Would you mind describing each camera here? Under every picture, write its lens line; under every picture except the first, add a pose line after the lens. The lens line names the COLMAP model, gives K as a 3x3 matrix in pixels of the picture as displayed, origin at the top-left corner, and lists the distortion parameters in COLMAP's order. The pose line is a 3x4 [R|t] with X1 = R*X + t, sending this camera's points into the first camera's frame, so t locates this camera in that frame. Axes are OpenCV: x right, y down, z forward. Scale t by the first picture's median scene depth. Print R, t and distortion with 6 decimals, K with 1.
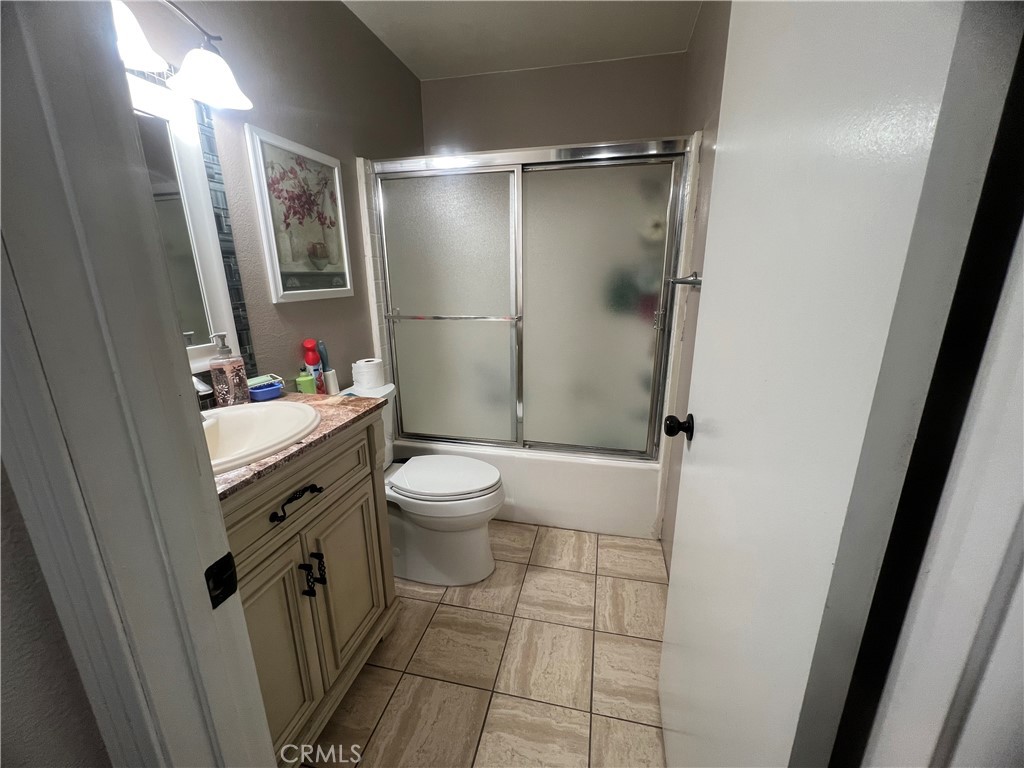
lens RADIAL K [[410.9, 0, 512.4], [0, 410.9, 383.1], [0, 0, 1]] dist [0.000509, 0.000011]
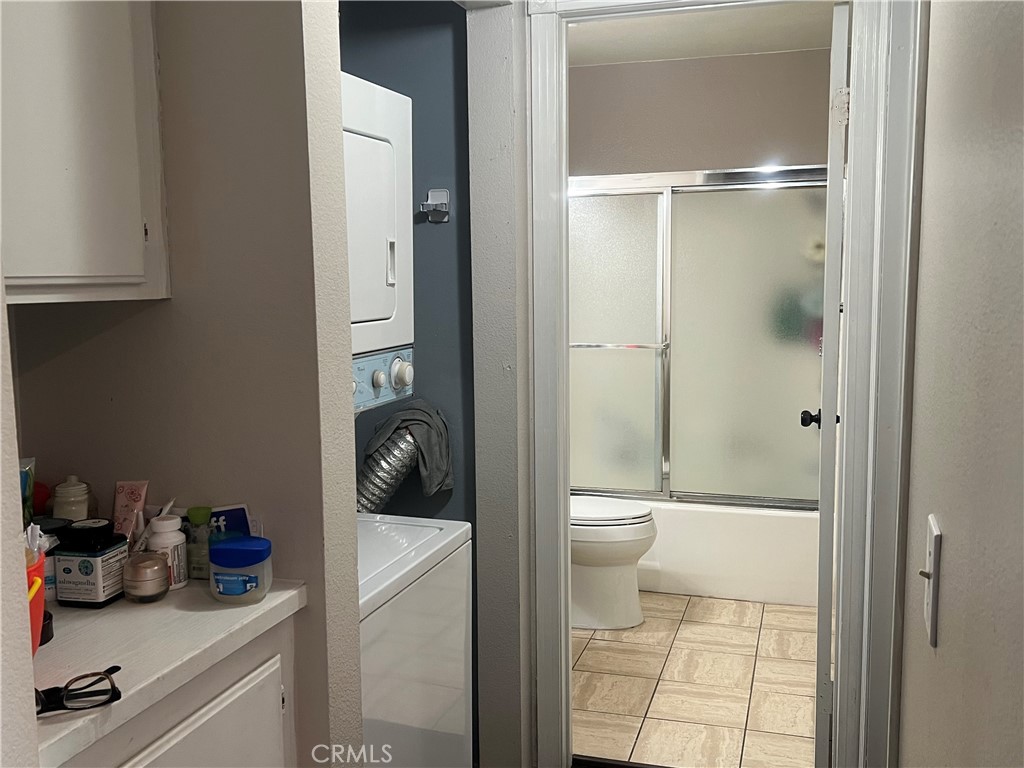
lens RADIAL K [[987.8, 0, 513.2], [0, 987.8, 384.8], [0, 0, 1]] dist [0.074110, 0.000000]
pose [[0.997408, 0.004343, -0.071819, -0.176536], [-0.014614, 0.989599, -0.143110, 0.262217], [0.070451, 0.143789, 0.987098, -1.240652]]
